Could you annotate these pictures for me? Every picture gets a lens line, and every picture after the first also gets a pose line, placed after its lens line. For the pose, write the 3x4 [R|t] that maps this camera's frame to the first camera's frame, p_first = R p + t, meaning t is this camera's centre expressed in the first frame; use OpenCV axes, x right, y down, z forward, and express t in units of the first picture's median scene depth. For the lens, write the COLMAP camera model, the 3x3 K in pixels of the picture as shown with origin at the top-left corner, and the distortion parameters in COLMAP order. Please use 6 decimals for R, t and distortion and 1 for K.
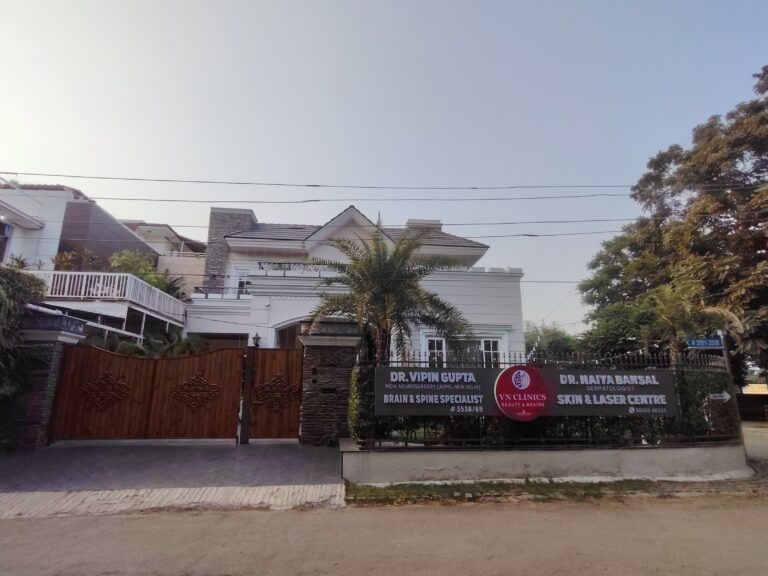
lens RADIAL K [[419.6, 0, 384.0], [0, 419.6, 288.0], [0, 0, 1]] dist [0.000155, -0.001207]
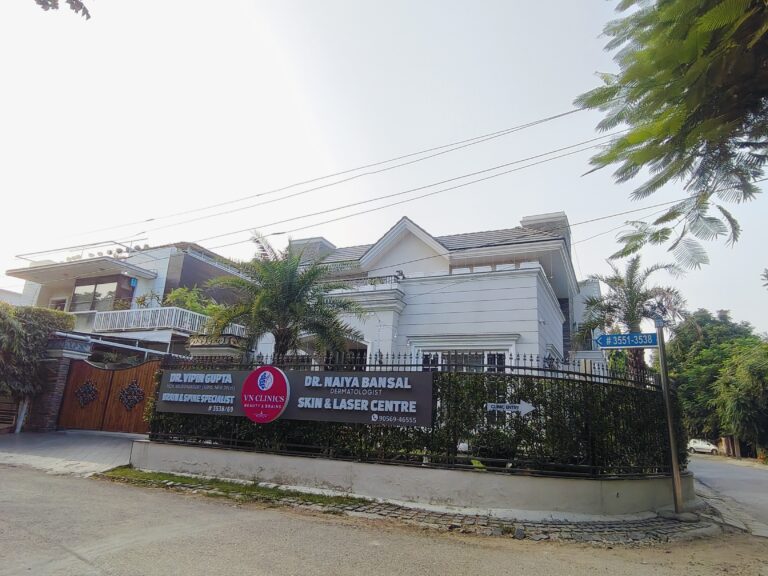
lens RADIAL K [[477.6, 0, 384.0], [0, 477.6, 288.0], [0, 0, 1]] dist [-0.000882, -0.000462]
pose [[0.861020, -0.098445, -0.498952, 1.119036], [0.071945, 0.994797, -0.072126, 0.100923], [0.503456, 0.026204, 0.863623, 0.166965]]
